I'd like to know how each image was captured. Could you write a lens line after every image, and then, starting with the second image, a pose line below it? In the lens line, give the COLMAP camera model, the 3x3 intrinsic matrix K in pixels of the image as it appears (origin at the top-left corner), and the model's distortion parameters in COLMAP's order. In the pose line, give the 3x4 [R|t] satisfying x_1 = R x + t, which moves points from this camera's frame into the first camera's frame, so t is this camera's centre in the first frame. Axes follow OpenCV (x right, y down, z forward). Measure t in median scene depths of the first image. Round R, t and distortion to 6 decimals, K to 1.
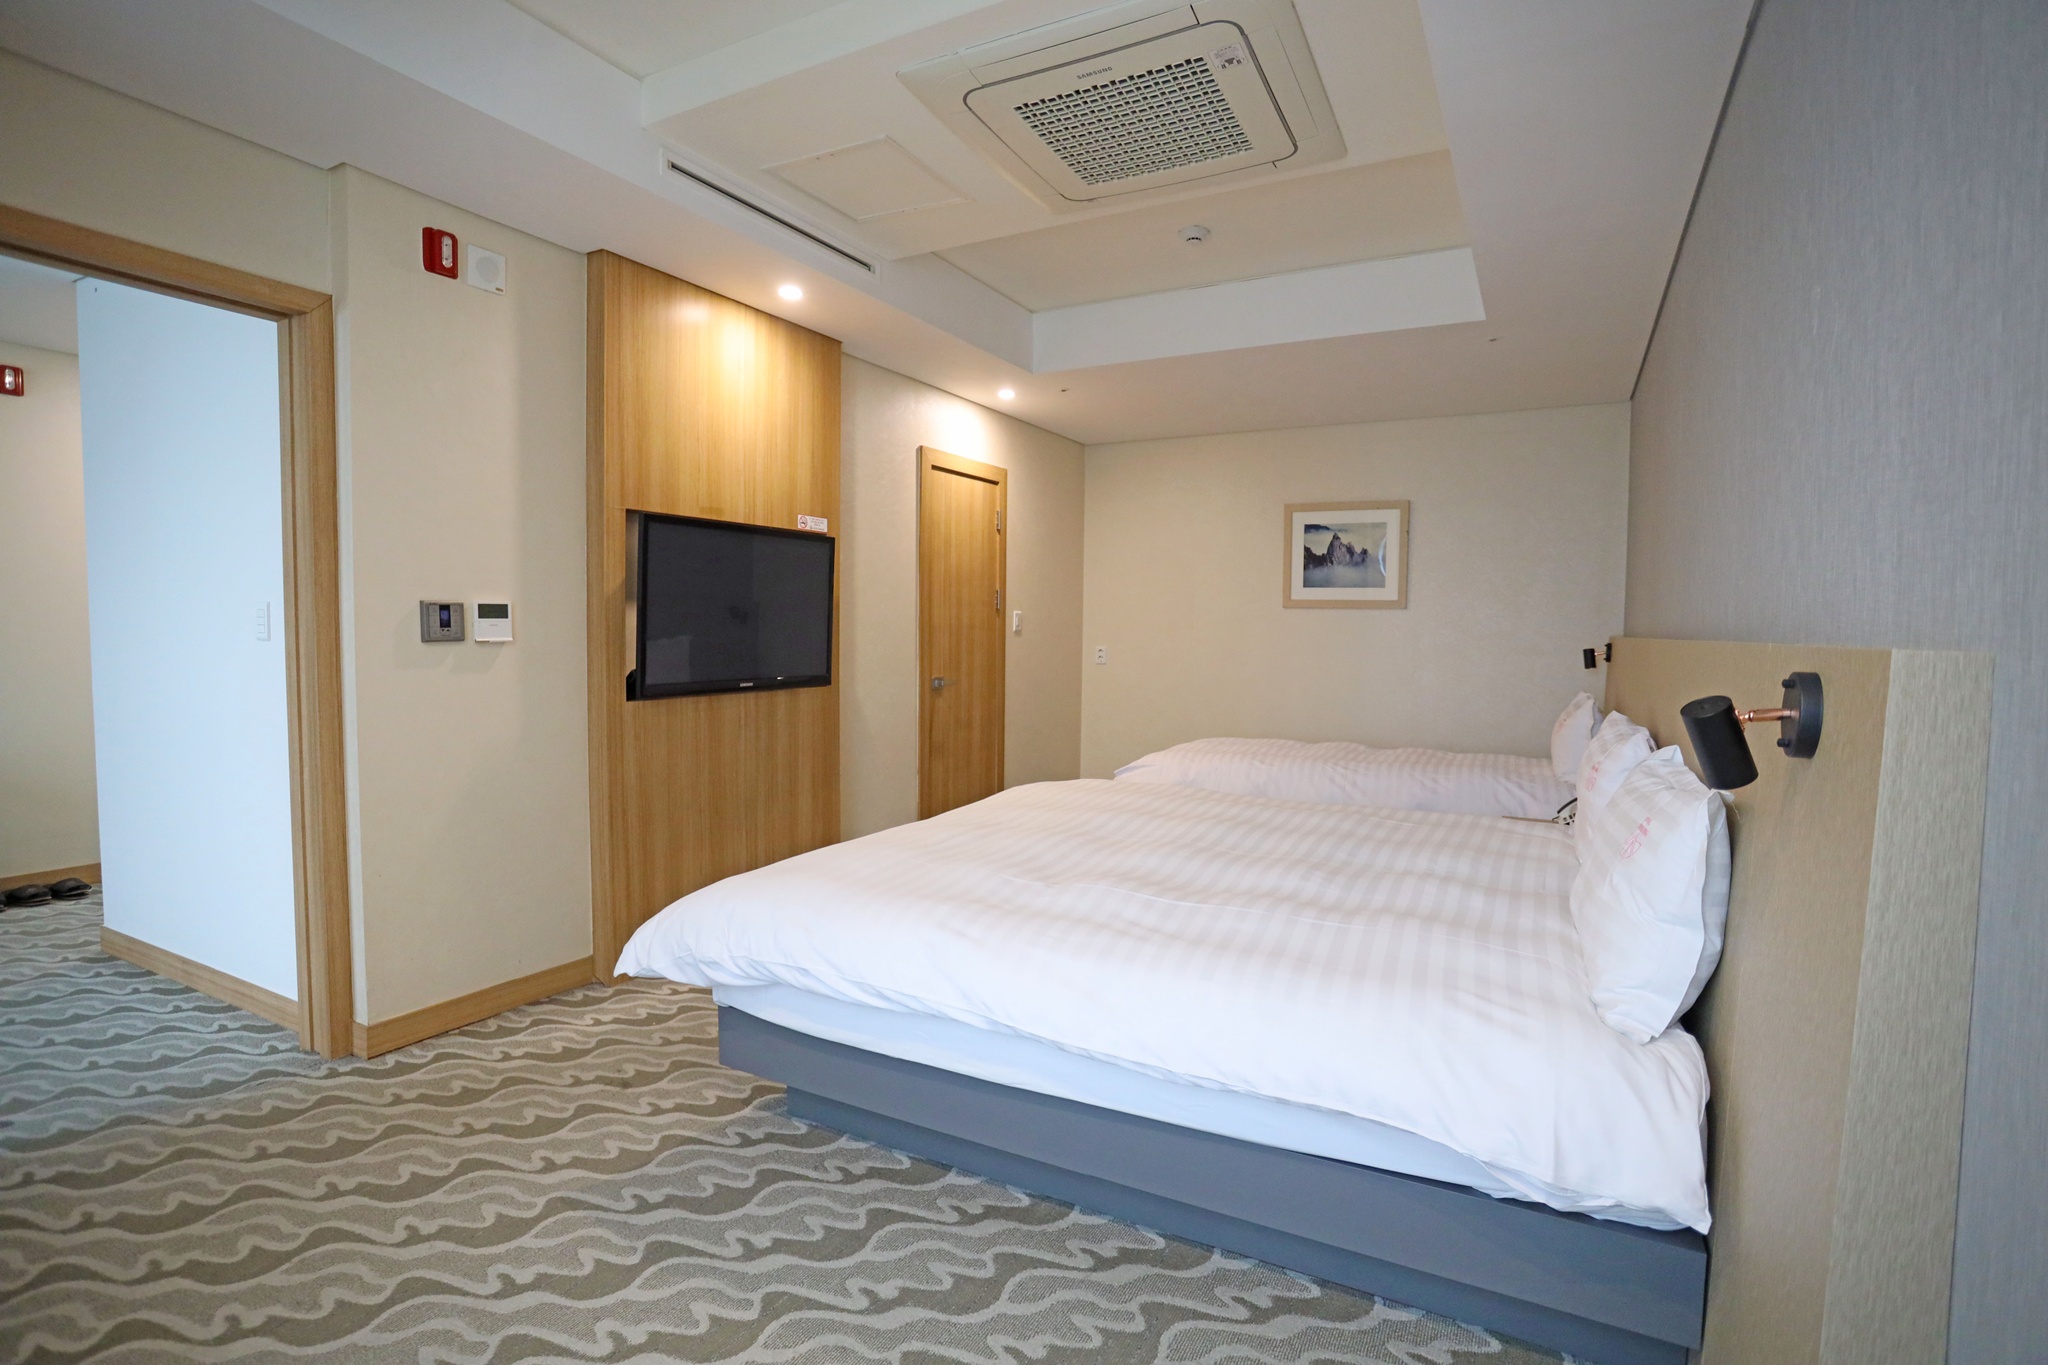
lens RADIAL K [[1020.5, 0, 1022.1], [0, 1020.5, 683.1], [0, 0, 1]] dist [-0.019348, -0.000041]
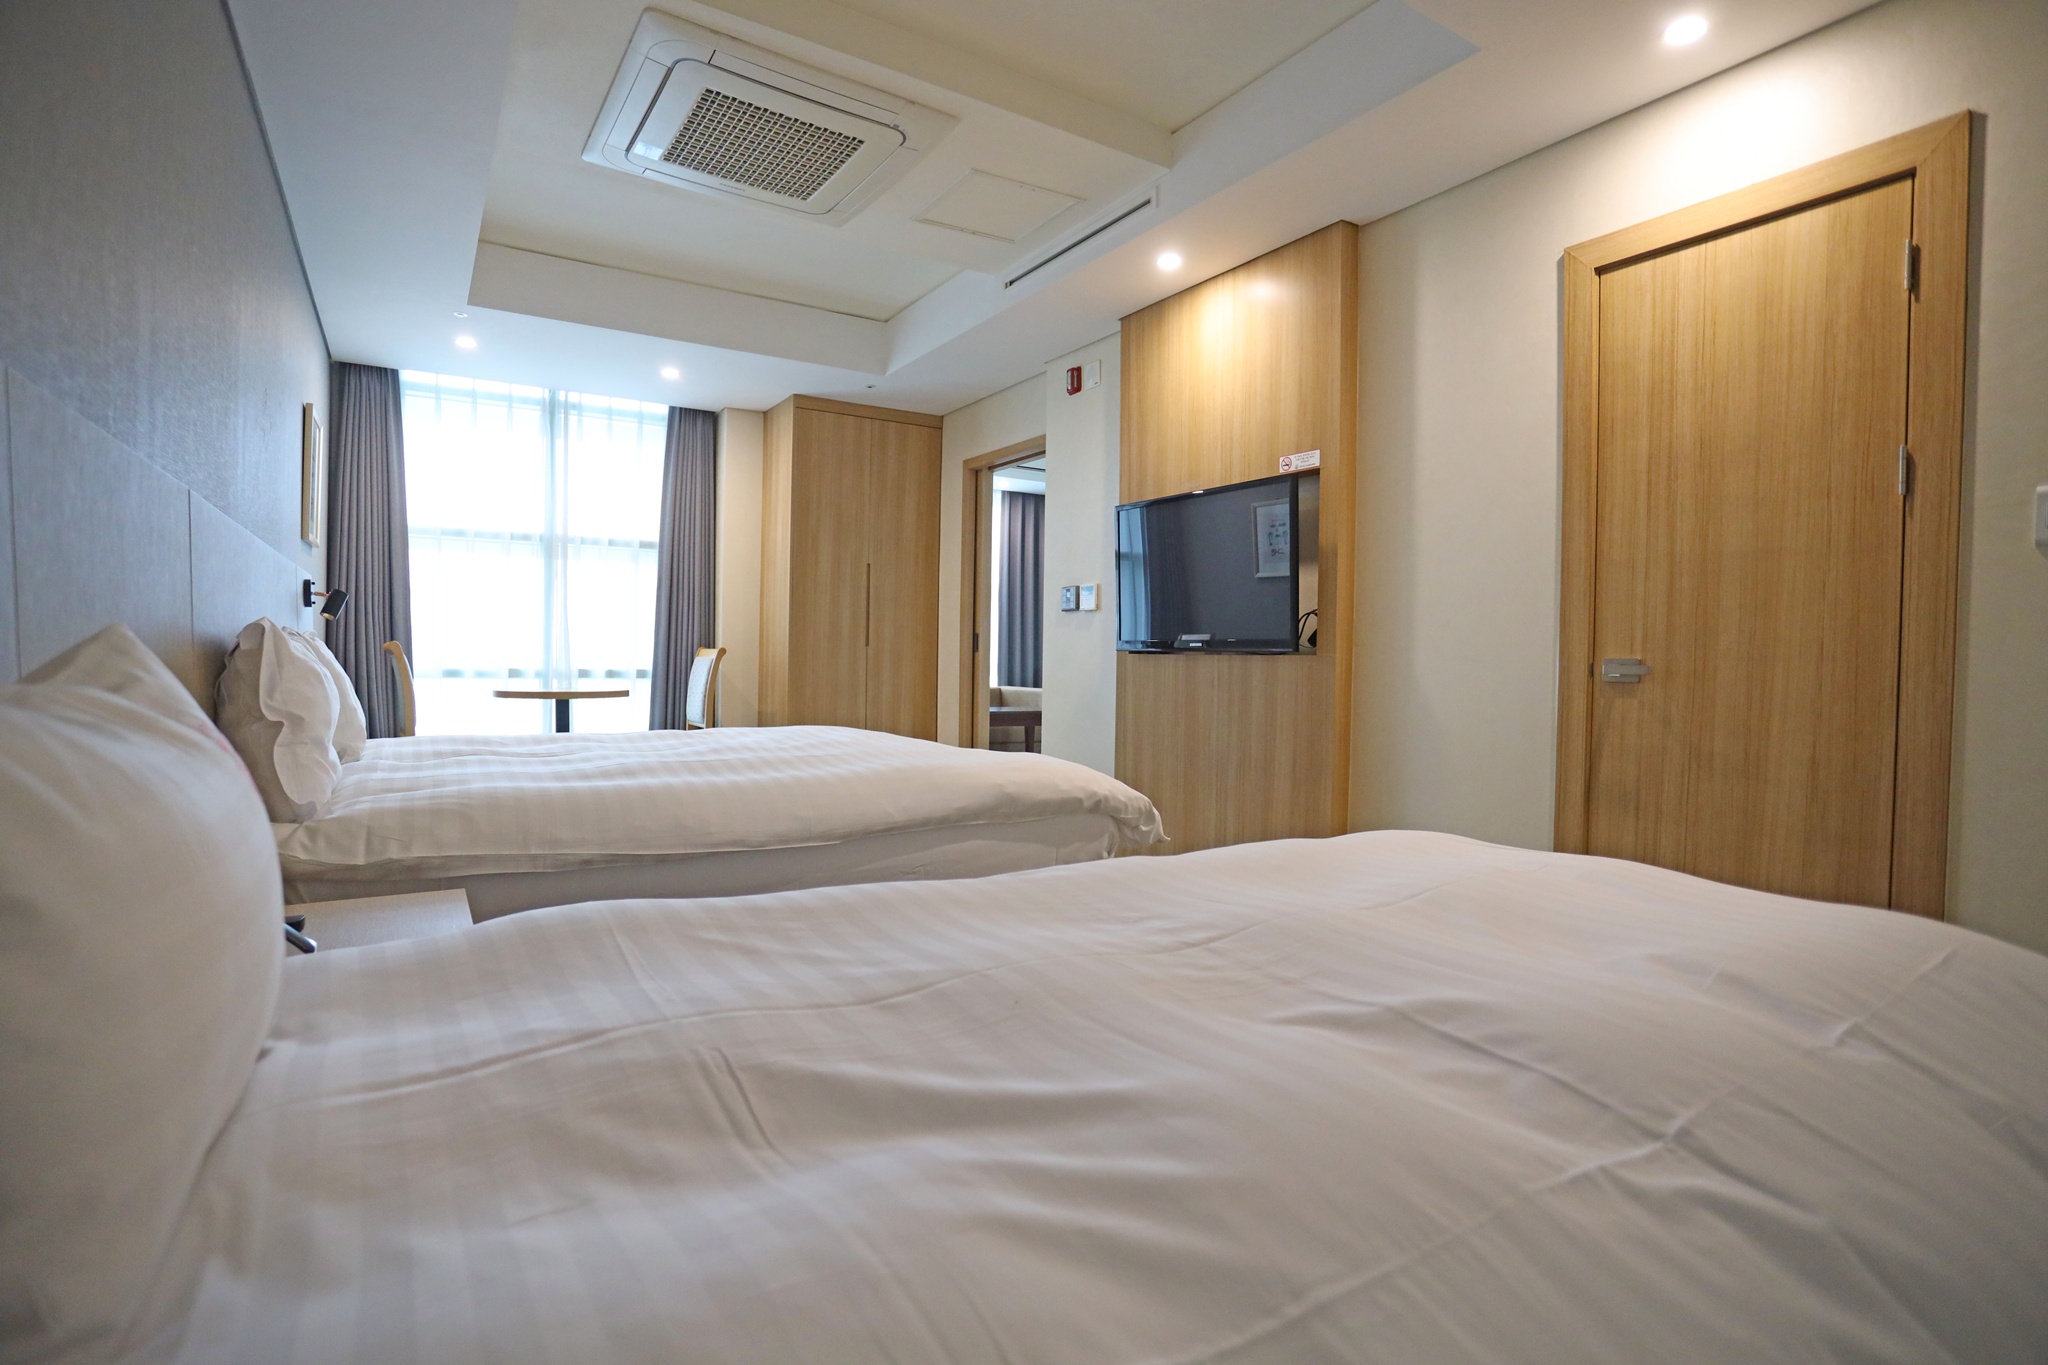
lens RADIAL K [[1020.5, 0, 1022.2], [0, 1020.5, 678.2], [0, 0, 1]] dist [-0.019348, -0.000041]
pose [[-0.483724, -0.004362, -0.875210, 0.677190], [-0.072176, 0.996780, 0.034923, 0.011267], [0.872240, 0.080063, -0.482481, 1.274034]]
